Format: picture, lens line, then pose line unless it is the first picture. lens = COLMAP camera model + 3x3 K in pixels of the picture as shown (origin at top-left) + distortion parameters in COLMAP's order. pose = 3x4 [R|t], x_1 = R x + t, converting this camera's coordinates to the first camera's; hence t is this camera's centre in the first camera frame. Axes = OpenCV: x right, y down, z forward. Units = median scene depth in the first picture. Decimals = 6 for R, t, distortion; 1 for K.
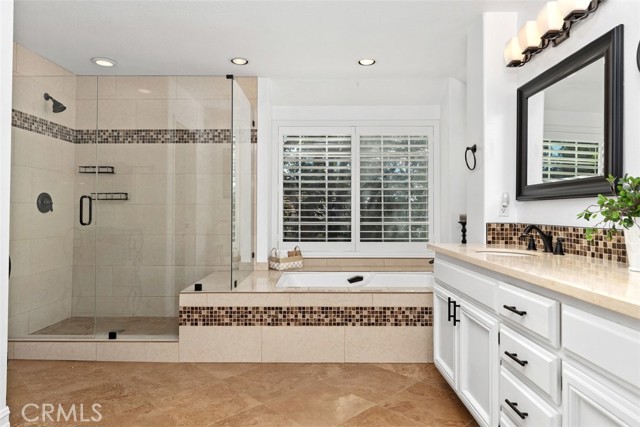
lens RADIAL K [[407.7, 0, 316.4], [0, 407.7, 201.7], [0, 0, 1]] dist [-0.002376, 0.001290]
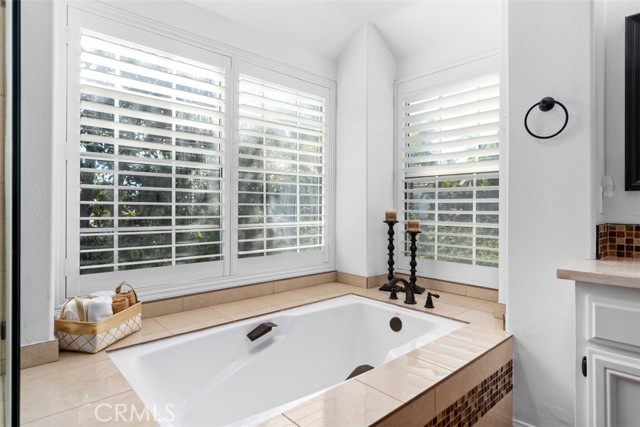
lens RADIAL K [[356.9, 0, 318.8], [0, 356.9, 210.4], [0, 0, 1]] dist [0.002258, 0.000715]
pose [[0.737380, -0.003822, 0.675468, -0.197202], [-0.016123, 0.999600, 0.023257, 0.020135], [-0.675286, -0.028040, 0.737023, 0.714033]]
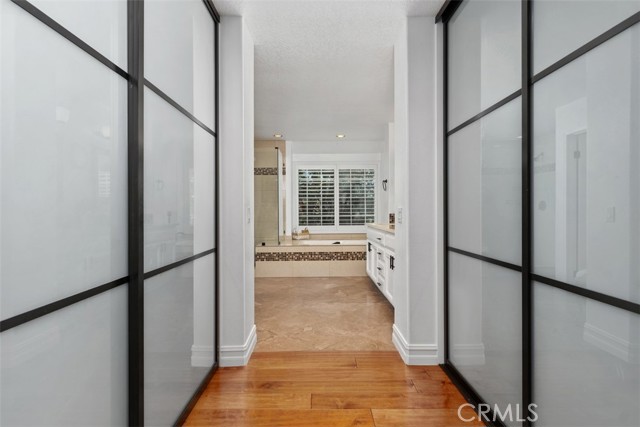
lens RADIAL K [[337.2, 0, 323.6], [0, 337.2, 210.3], [0, 0, 1]] dist [-0.000699, -0.000005]
pose [[0.999557, -0.006710, 0.028993, -0.014519], [0.006042, 0.999716, 0.023053, -0.012076], [-0.029140, -0.022867, 0.999314, -0.749323]]
